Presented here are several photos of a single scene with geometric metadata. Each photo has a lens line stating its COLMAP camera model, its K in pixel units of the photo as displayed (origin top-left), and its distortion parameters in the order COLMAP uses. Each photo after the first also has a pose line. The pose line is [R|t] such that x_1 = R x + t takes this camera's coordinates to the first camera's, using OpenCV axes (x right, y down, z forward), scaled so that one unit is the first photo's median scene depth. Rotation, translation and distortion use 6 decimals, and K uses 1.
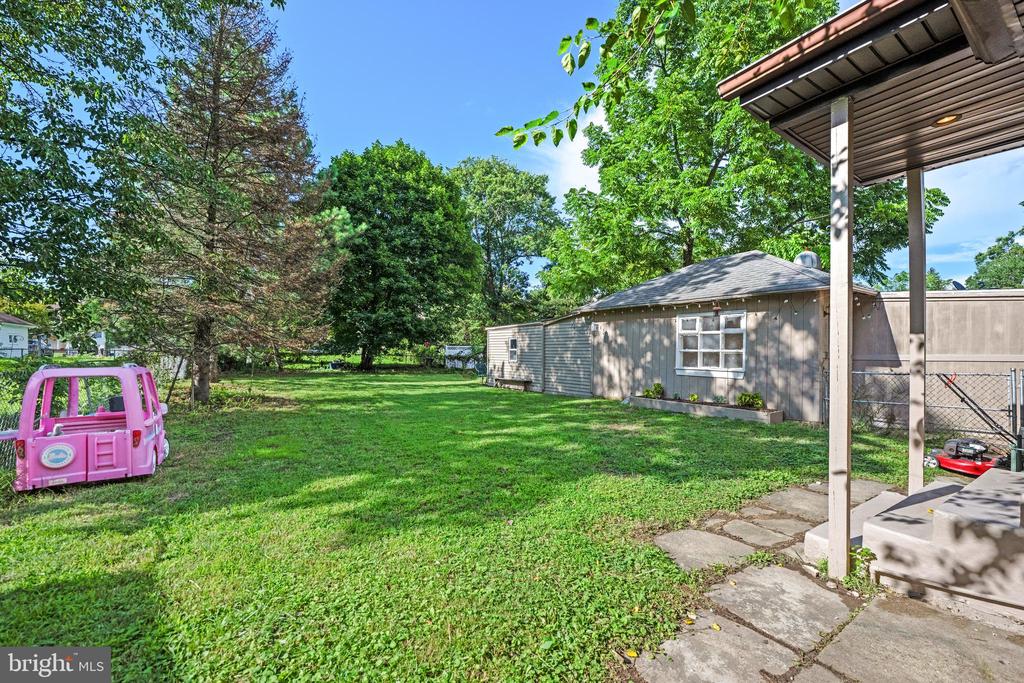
lens RADIAL K [[425.1, 0, 510.7], [0, 425.1, 357.4], [0, 0, 1]] dist [-0.040225, -0.000083]
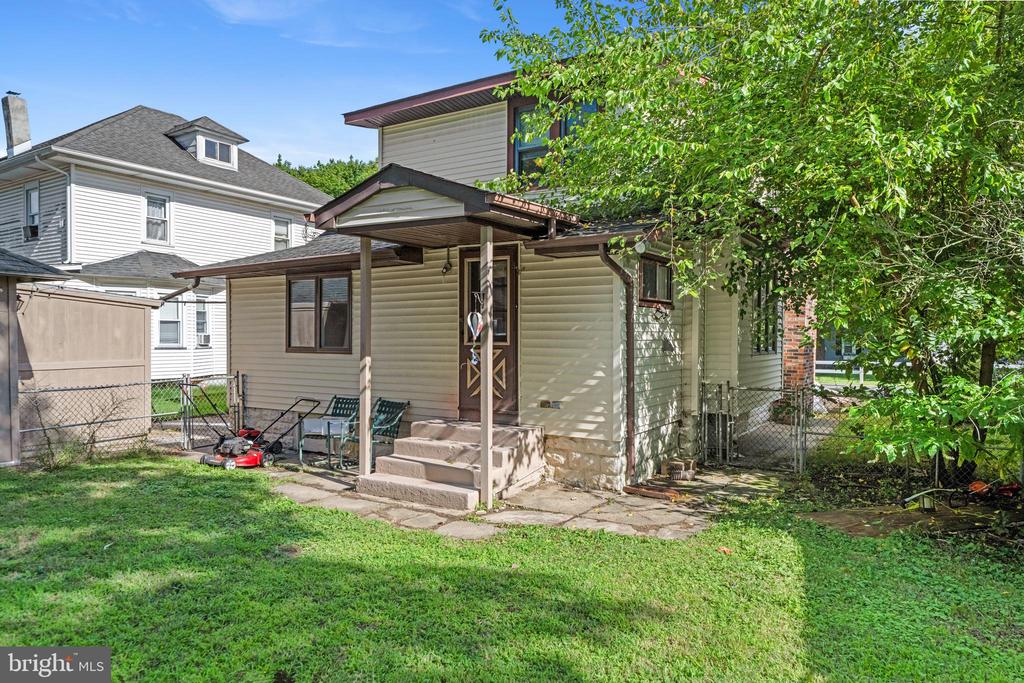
lens RADIAL K [[651.5, 0, 512.0], [0, 651.5, 341.5], [0, 0, 1]] dist [0.000928, 0.000313]
pose [[-0.422054, -0.011943, 0.906492, -1.371499], [-0.003105, 0.999926, 0.011728, -0.154940], [-0.906565, 0.002135, -0.422060, 1.648360]]
